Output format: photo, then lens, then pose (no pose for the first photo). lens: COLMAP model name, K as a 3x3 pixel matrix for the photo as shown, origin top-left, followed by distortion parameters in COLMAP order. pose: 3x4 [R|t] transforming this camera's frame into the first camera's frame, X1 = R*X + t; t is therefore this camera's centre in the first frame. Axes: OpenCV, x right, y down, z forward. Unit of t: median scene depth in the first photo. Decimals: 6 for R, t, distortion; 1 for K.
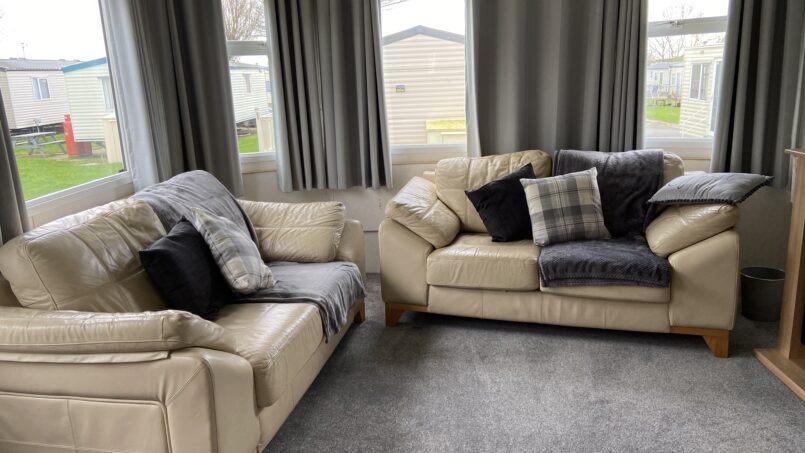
lens RADIAL K [[613.1, 0, 402.5], [0, 613.1, 226.5], [0, 0, 1]] dist [0.073499, -0.001129]
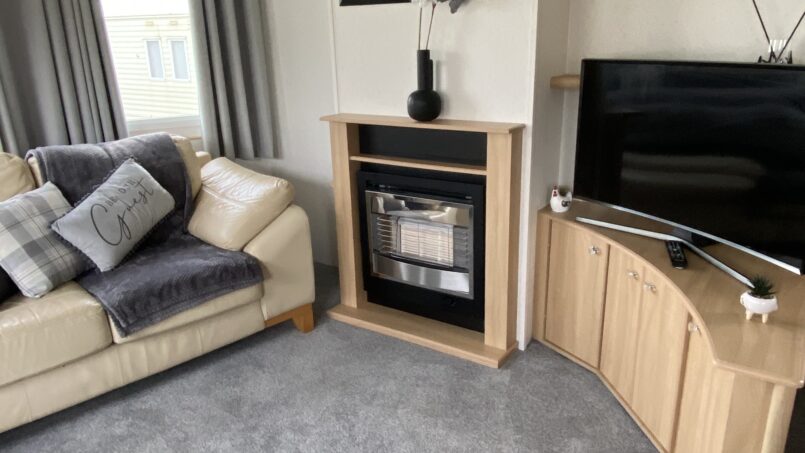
lens RADIAL K [[590.0, 0, 402.5], [0, 590.0, 226.5], [0, 0, 1]] dist [0.003055, 0.002259]
pose [[0.495064, -0.245520, 0.833446, -0.151842], [0.217809, 0.963684, 0.154509, -0.061608], [-0.841113, 0.105040, 0.530562, 0.352535]]
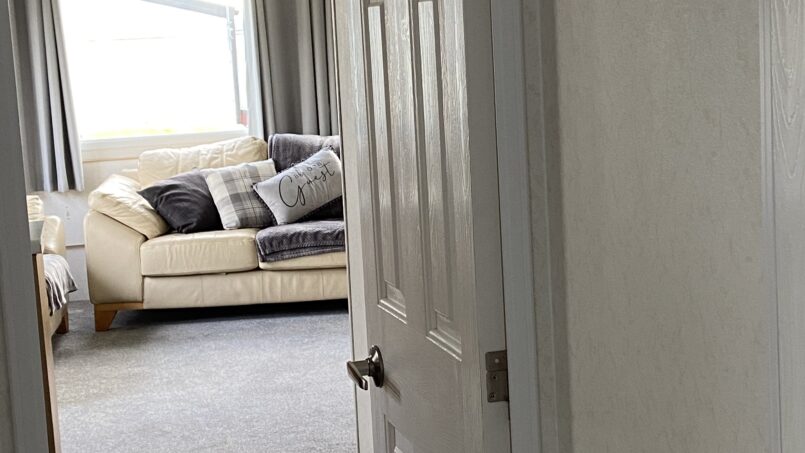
lens RADIAL K [[1396.3, 0, 402.5], [0, 1396.3, 226.5], [0, 0, 1]] dist [0.236049, -0.007784]
pose [[0.959114, -0.057450, 0.277126, -0.184207], [0.088969, 0.990744, -0.102527, 0.297752], [-0.268671, 0.122991, 0.955348, -1.272028]]
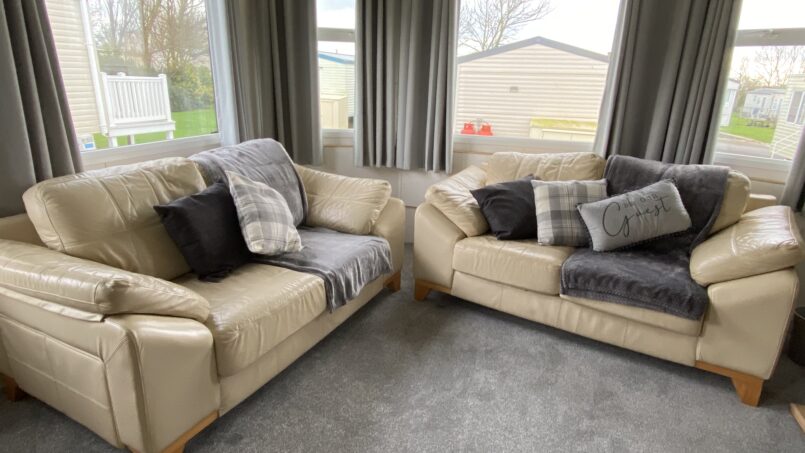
lens RADIAL K [[462.5, 0, 402.5], [0, 462.5, 226.5], [0, 0, 1]] dist [0.047721, -0.050568]
pose [[0.963586, 0.145067, -0.224626, 0.136174], [-0.128989, 0.988018, 0.084748, -0.037613], [0.234229, -0.052688, 0.970753, 0.233147]]
